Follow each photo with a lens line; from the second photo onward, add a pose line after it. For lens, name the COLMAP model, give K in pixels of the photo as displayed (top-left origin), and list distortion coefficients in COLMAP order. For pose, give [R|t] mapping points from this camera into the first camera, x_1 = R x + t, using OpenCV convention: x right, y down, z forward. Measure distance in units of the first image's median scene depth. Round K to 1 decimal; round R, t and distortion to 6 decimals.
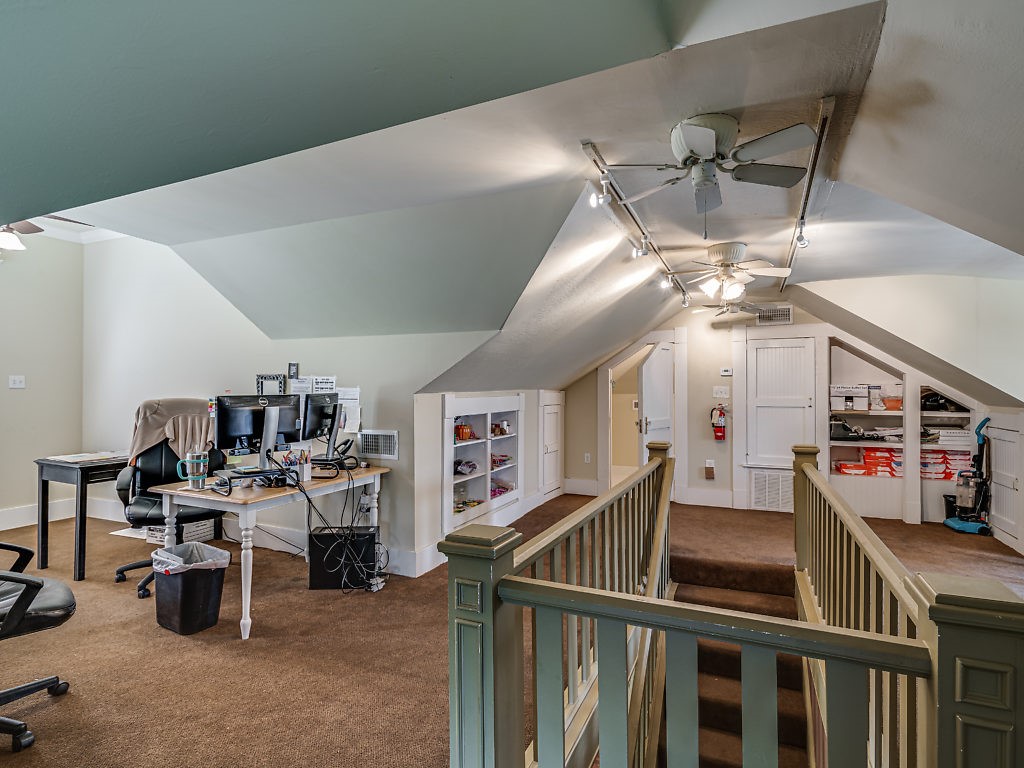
lens RADIAL K [[519.9, 0, 514.0], [0, 519.9, 388.2], [0, 0, 1]] dist [-0.019096, 0.008838]
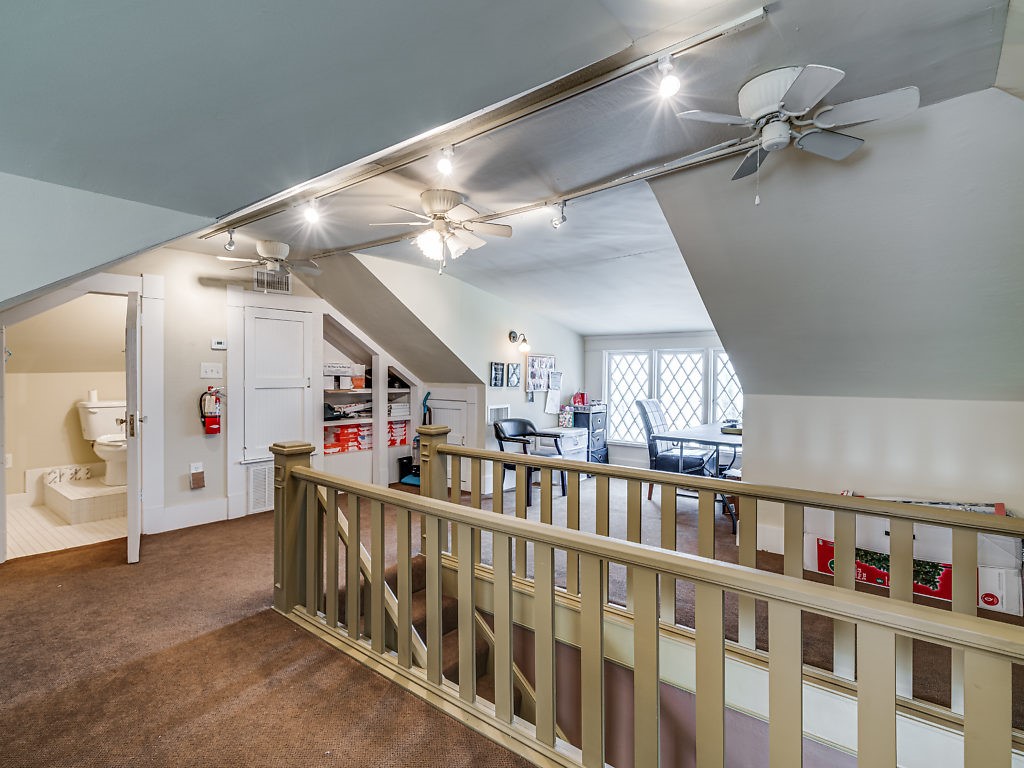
lens RADIAL K [[519.9, 0, 514.0], [0, 519.9, 378.4], [0, 0, 1]] dist [-0.019096, 0.008838]
pose [[0.246812, -0.005366, 0.969048, -0.239692], [-0.006632, 0.999952, 0.007227, 0.011357], [-0.969041, -0.008211, 0.246765, 0.414995]]
